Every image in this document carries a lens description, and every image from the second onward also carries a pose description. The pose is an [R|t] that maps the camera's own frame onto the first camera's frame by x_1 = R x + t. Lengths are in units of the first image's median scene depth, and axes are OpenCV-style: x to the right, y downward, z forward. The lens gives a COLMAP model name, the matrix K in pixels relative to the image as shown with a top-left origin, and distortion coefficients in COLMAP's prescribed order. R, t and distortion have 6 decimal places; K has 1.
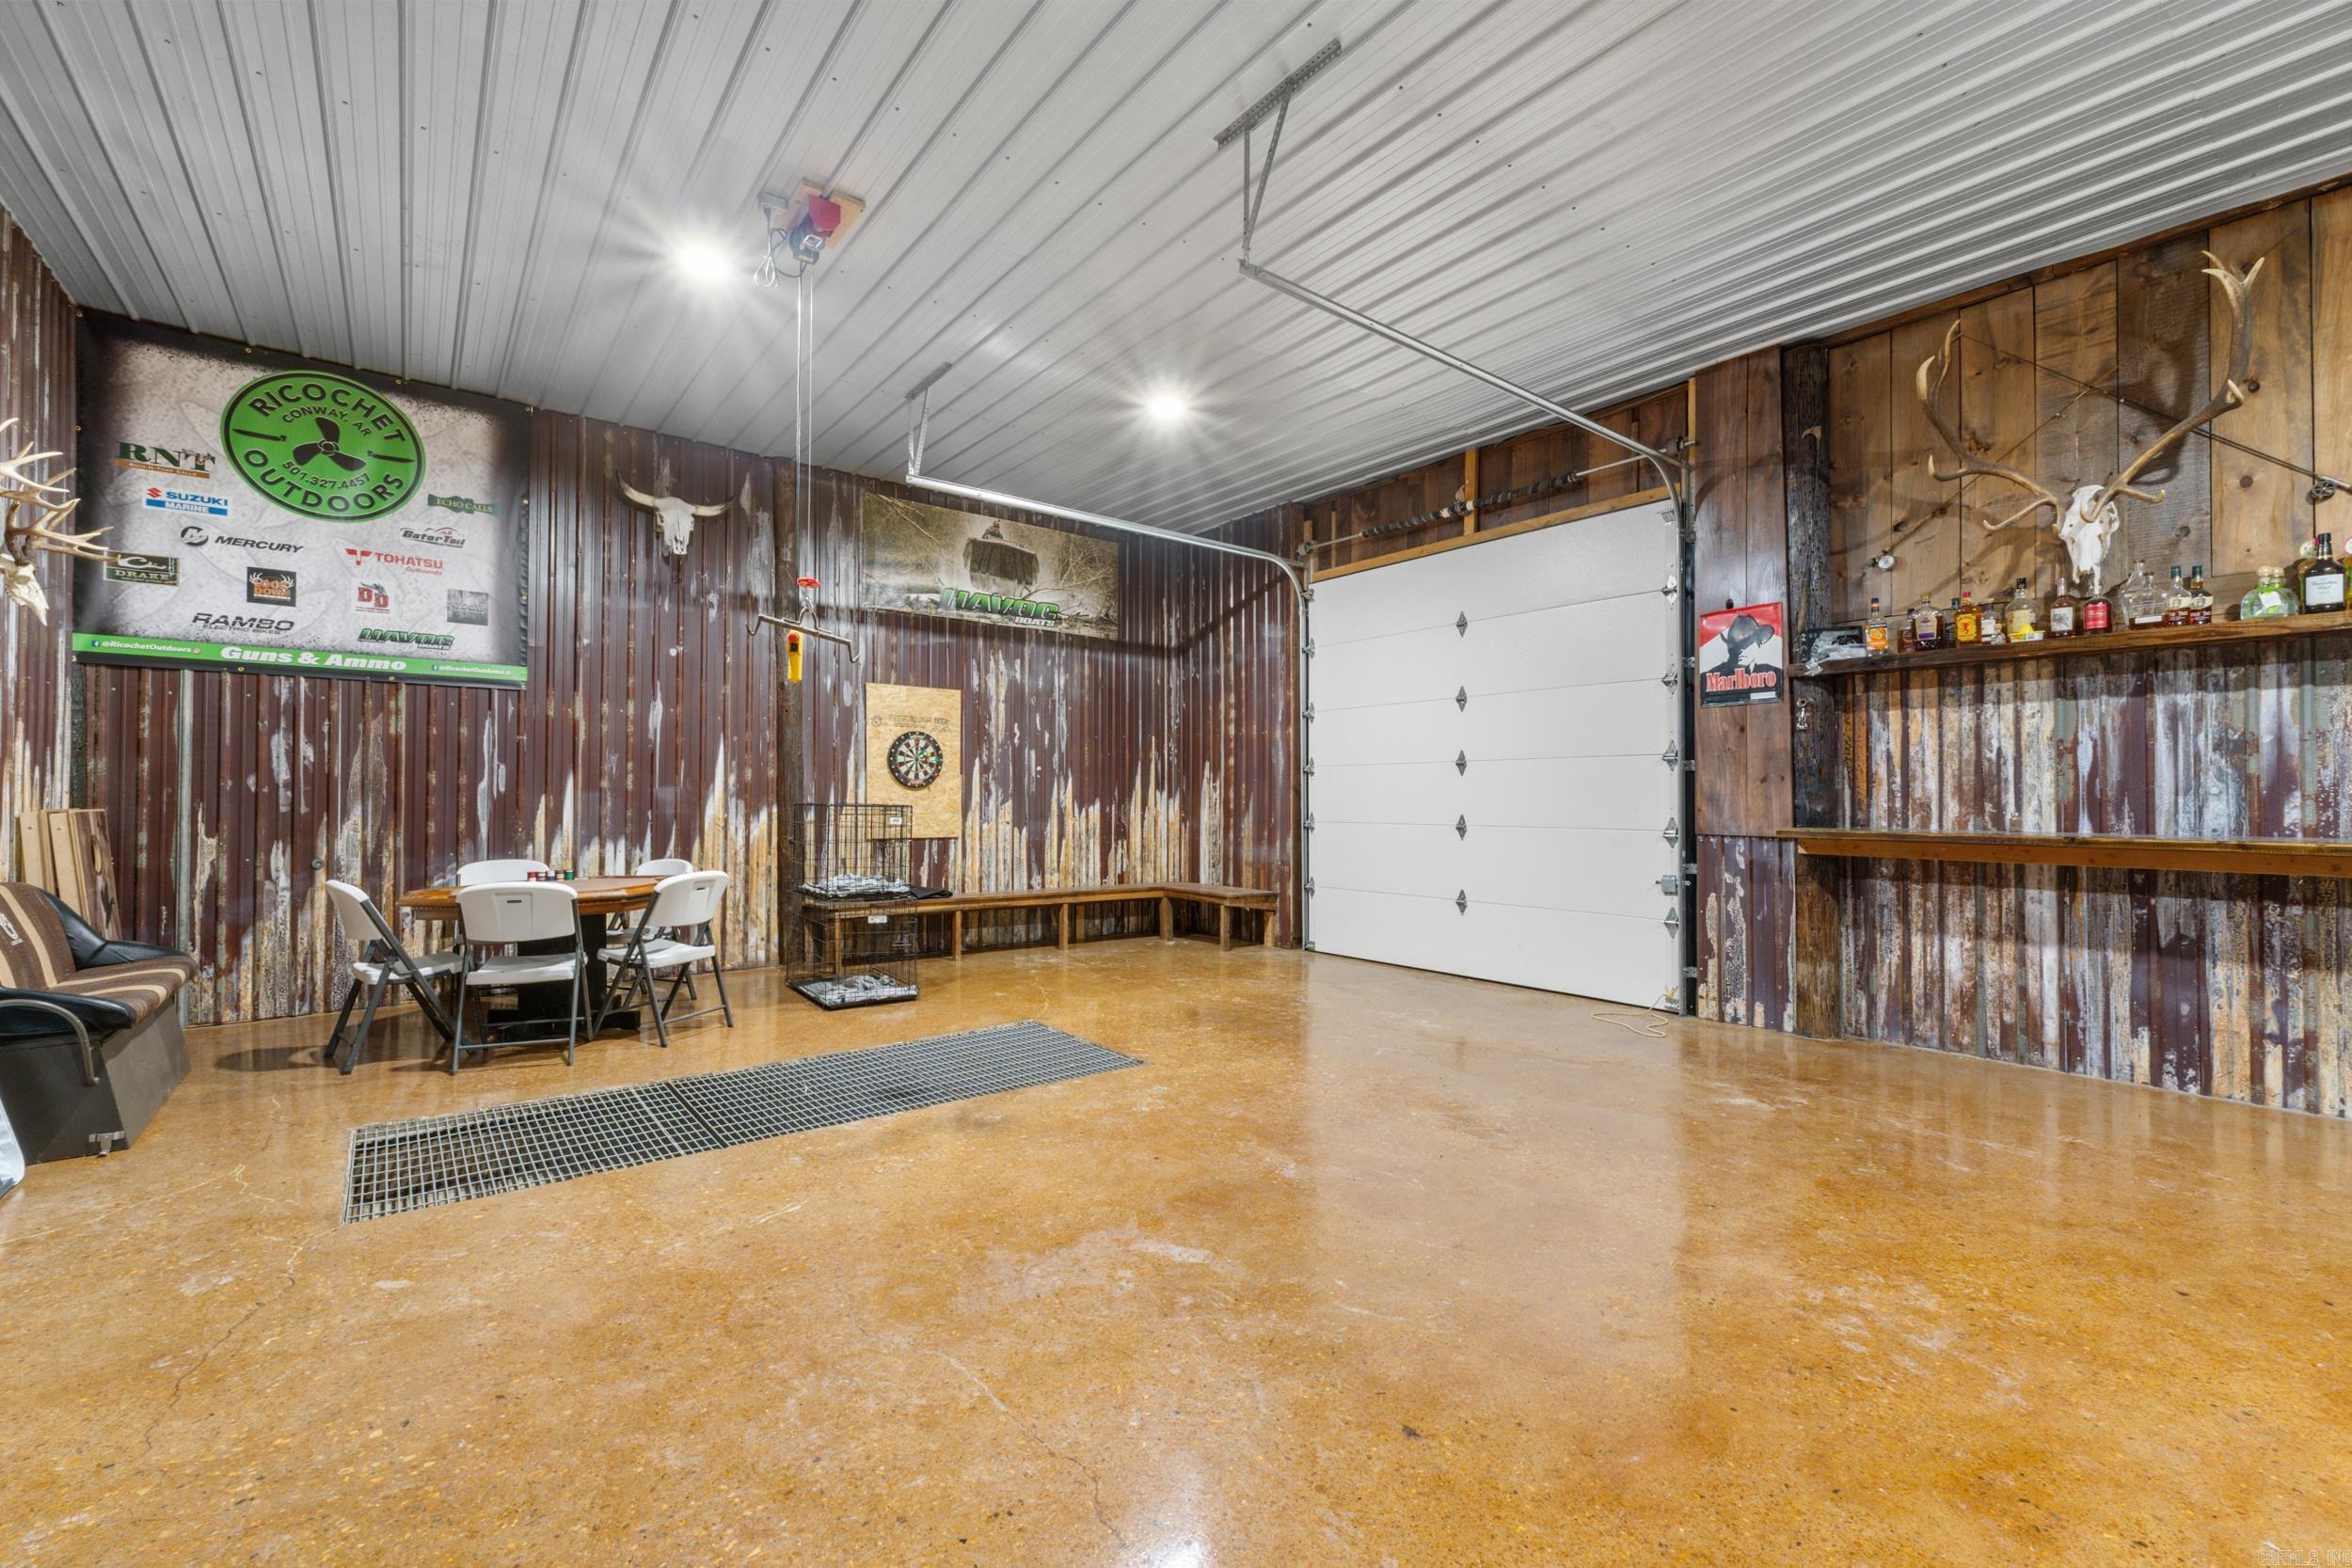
lens RADIAL K [[983.7, 0, 1176.0], [0, 983.7, 784.0], [0, 0, 1]] dist [0.004290, -0.000411]
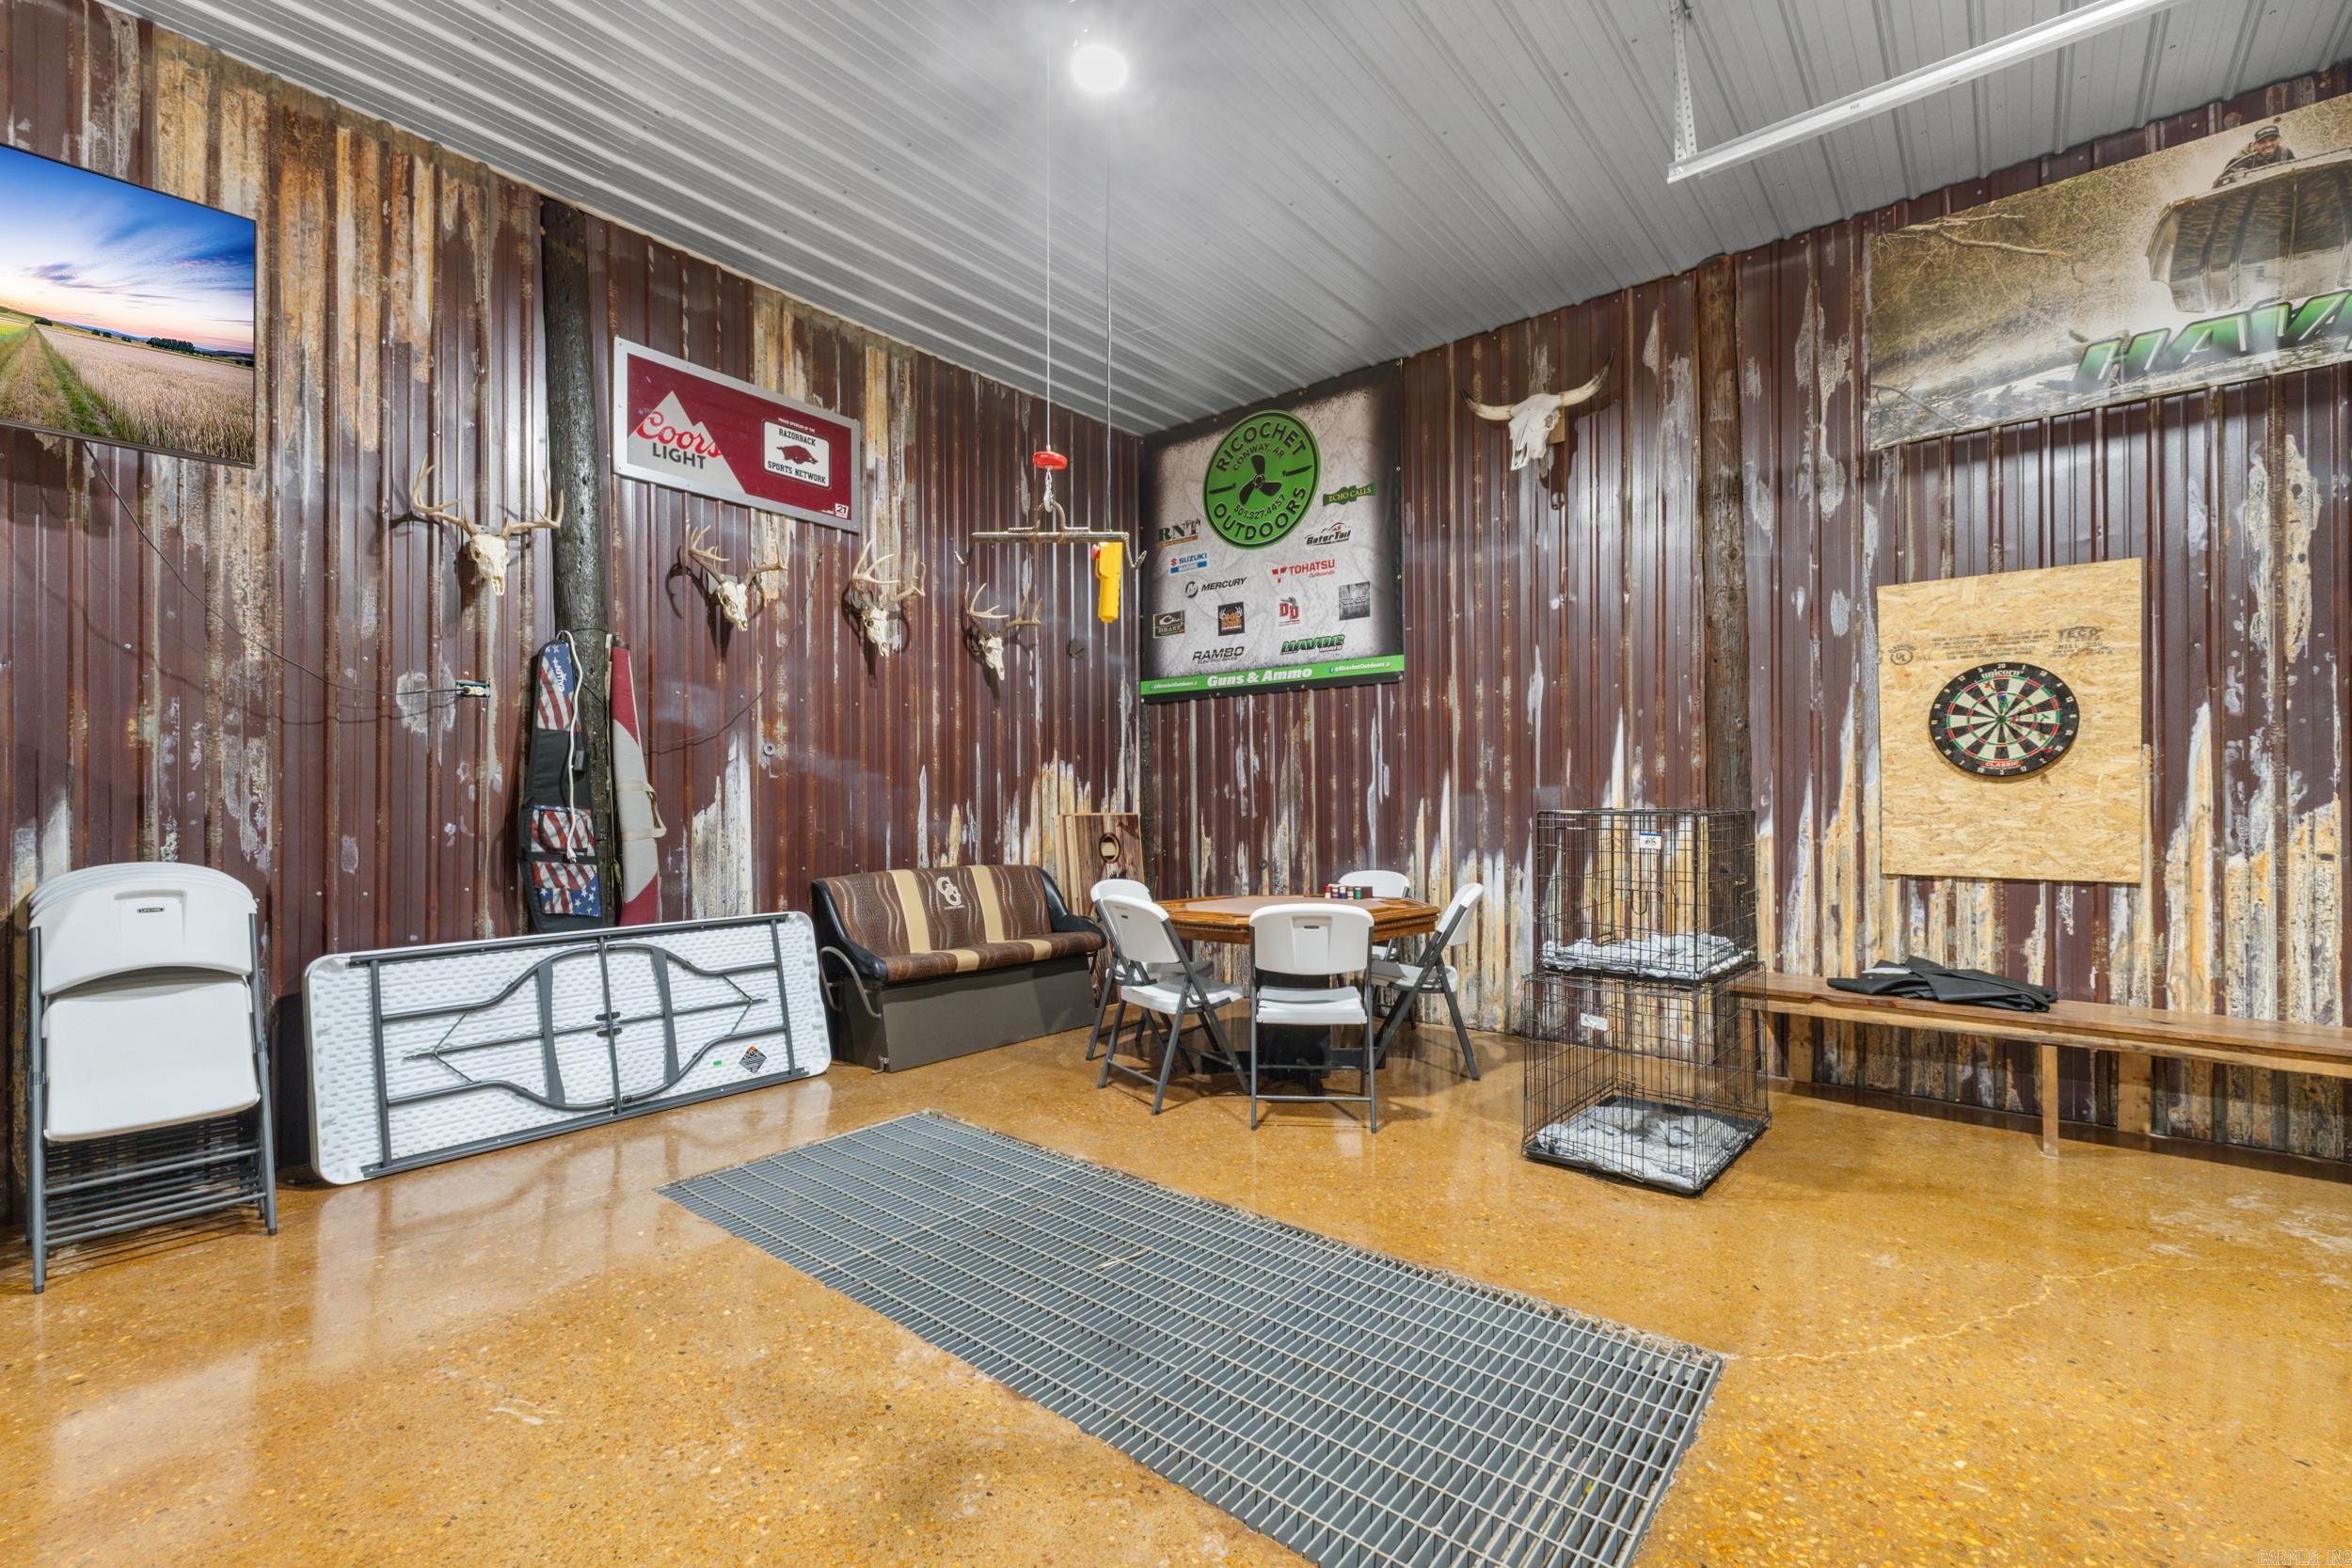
lens RADIAL K [[1000.5, 0, 1174.6], [0, 1000.5, 800.1], [0, 0, 1]] dist [0.007777, -0.000183]
pose [[0.210841, -0.007950, -0.977488, 0.213400], [0.019759, 0.999797, -0.003870, 0.013750], [0.977321, -0.018498, 0.210955, 0.732944]]
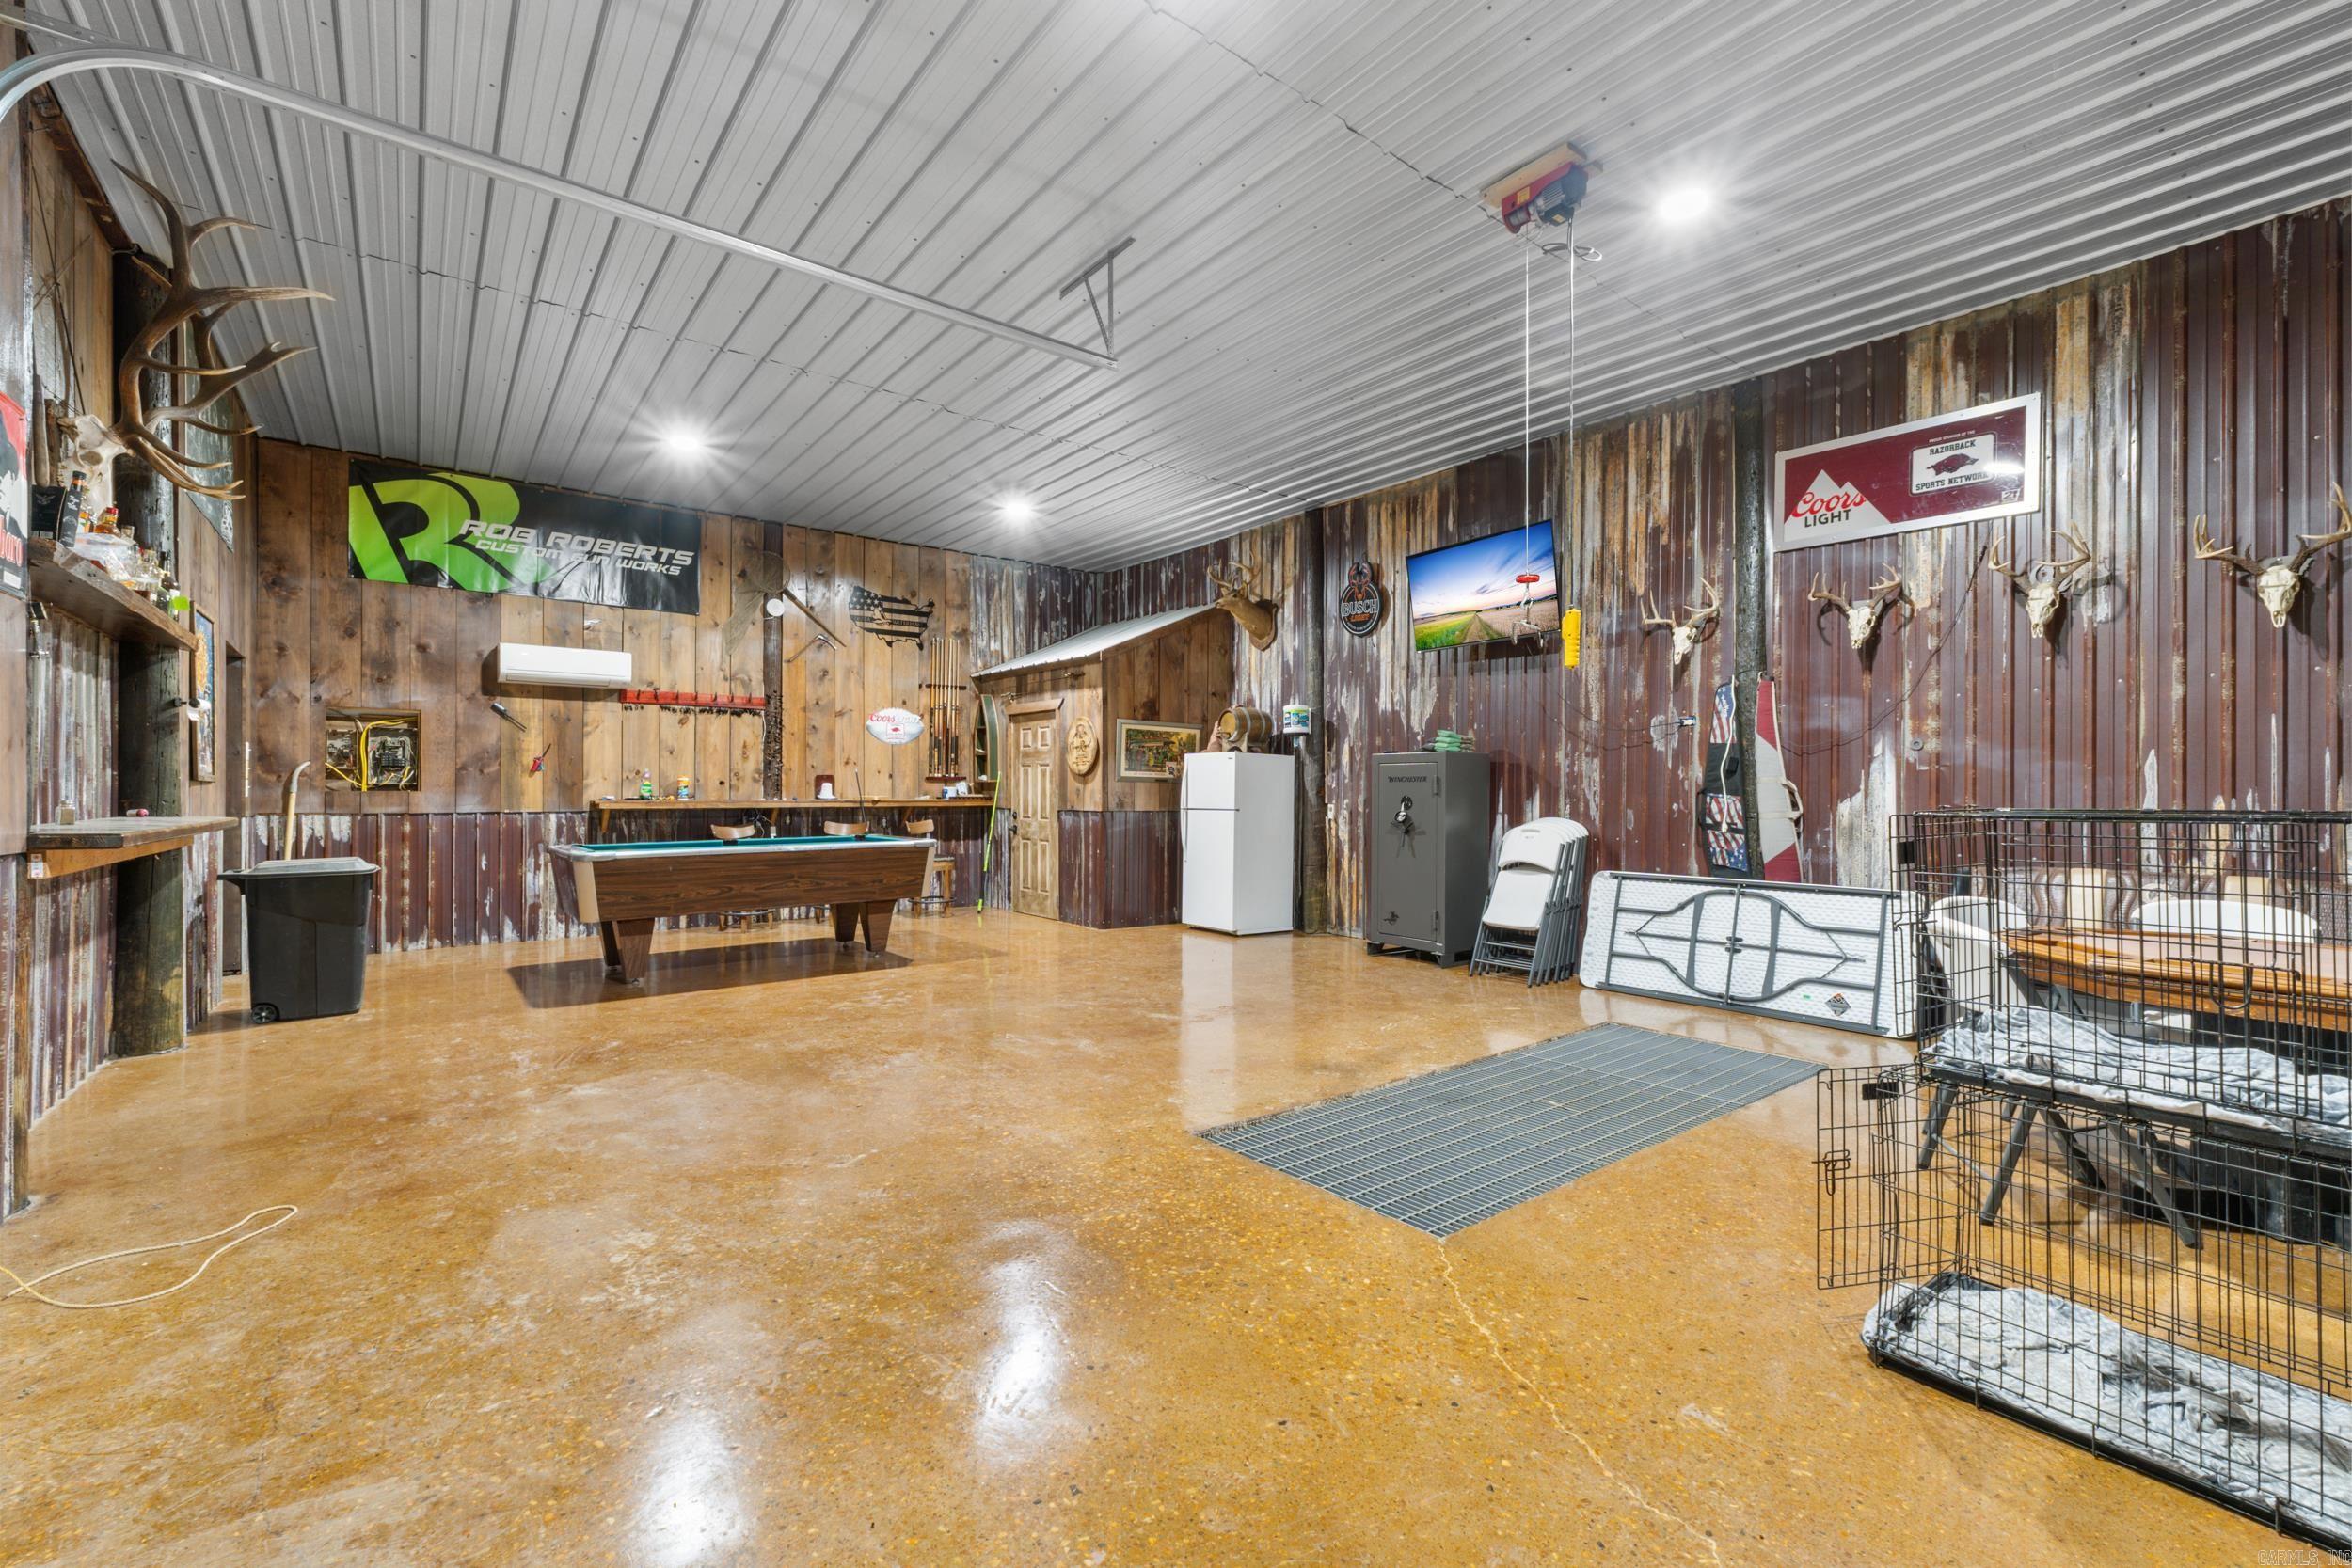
lens RADIAL K [[983.7, 0, 1176.0], [0, 983.7, 784.0], [0, 0, 1]] dist [0.004290, -0.000411]
pose [[-0.999973, -0.007186, 0.001677, -0.013317], [-0.007220, 0.999753, -0.021042, 0.023084], [-0.001526, -0.021053, -0.999777, 1.574531]]
